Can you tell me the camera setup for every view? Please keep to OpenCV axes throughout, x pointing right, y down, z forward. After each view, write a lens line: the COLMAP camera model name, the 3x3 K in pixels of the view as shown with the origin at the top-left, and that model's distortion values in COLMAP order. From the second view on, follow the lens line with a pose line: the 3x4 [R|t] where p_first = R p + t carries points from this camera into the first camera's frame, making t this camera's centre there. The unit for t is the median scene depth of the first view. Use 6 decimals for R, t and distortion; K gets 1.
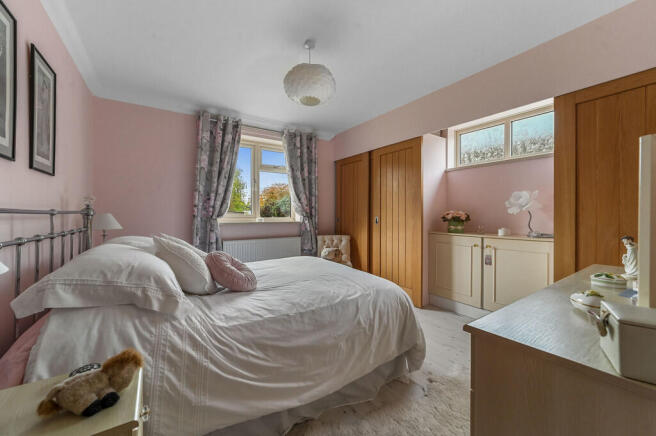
lens RADIAL K [[255.2, 0, 325.5], [0, 255.2, 215.3], [0, 0, 1]] dist [-0.011892, 0.002391]
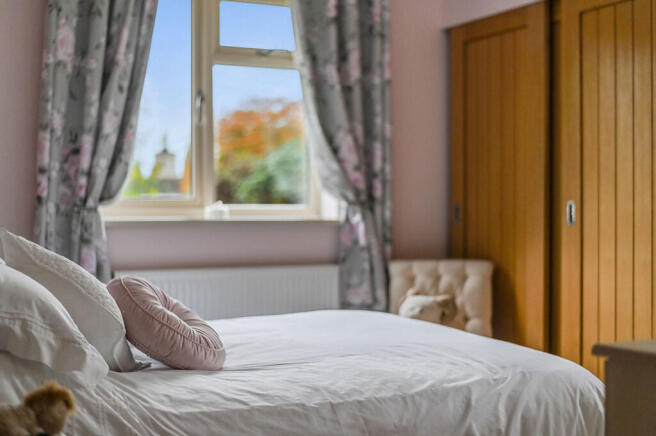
lens RADIAL K [[993.8, 0, 328.4], [0, 993.8, 218.1], [0, 0, 1]] dist [-0.023197, 0.000000]
pose [[0.993383, -0.002976, -0.114808, 0.043371], [0.003125, 0.999994, 0.001118, 0.027851], [0.114804, -0.001469, 0.993387, -0.321951]]
